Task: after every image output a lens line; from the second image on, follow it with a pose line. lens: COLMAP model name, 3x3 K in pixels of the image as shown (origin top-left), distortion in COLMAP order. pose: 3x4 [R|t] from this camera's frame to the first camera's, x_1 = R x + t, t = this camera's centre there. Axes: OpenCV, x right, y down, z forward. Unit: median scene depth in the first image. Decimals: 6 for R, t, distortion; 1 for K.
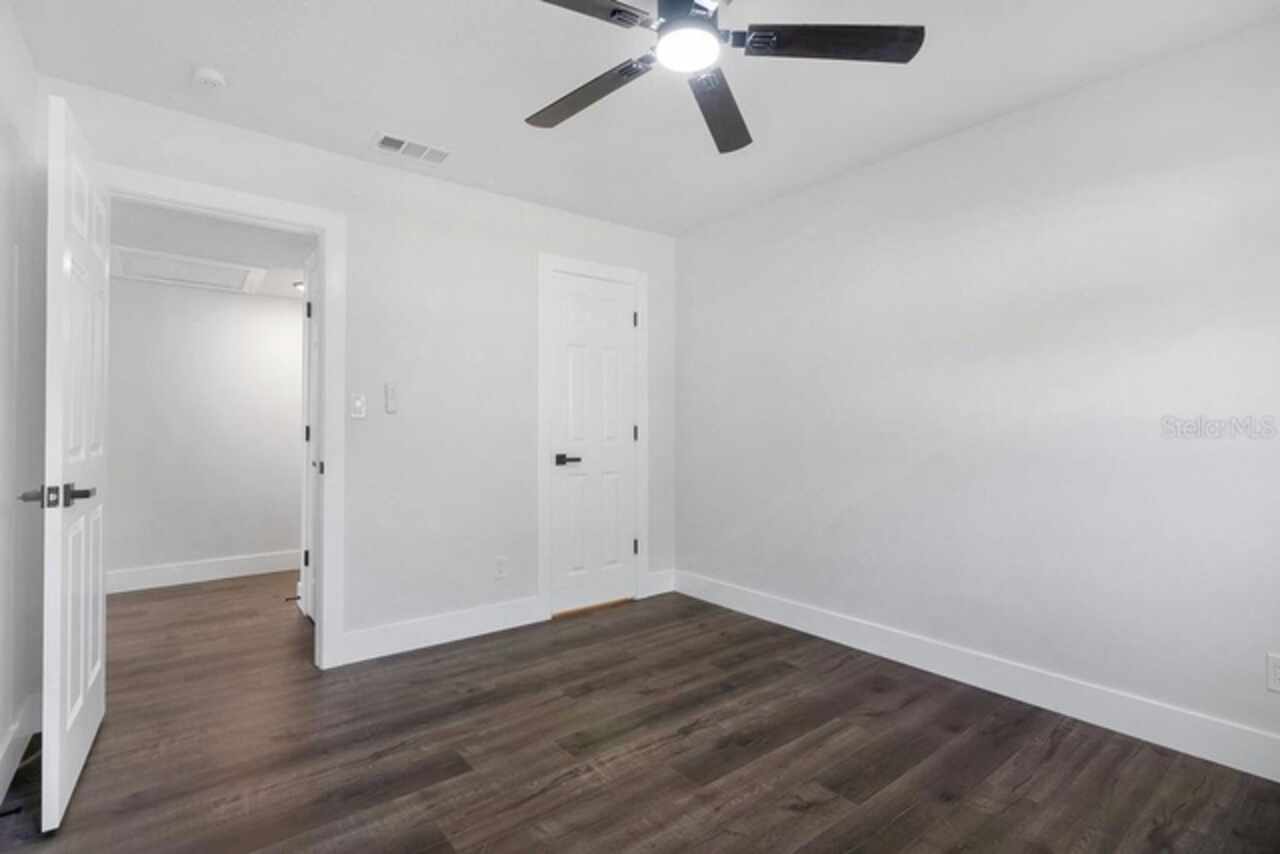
lens RADIAL K [[599.6, 0, 642.7], [0, 599.6, 423.7], [0, 0, 1]] dist [-0.000625, 0.000009]
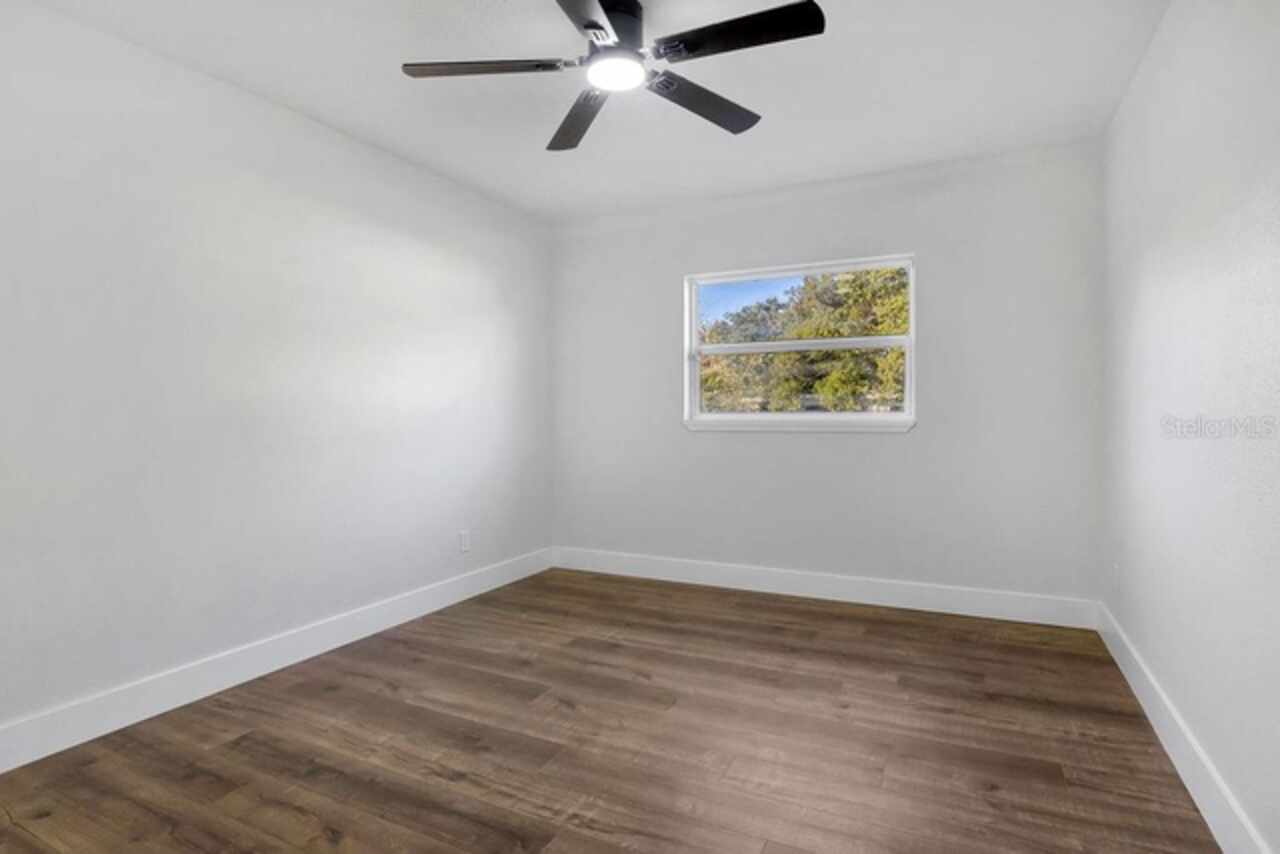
lens RADIAL K [[599.6, 0, 644.5], [0, 599.6, 427.3], [0, 0, 1]] dist [-0.000625, 0.000009]
pose [[-0.378489, -0.023427, 0.925309, -0.755436], [0.000152, 0.999678, 0.025373, 0.017005], [-0.925606, 0.009744, -0.378363, 1.048595]]
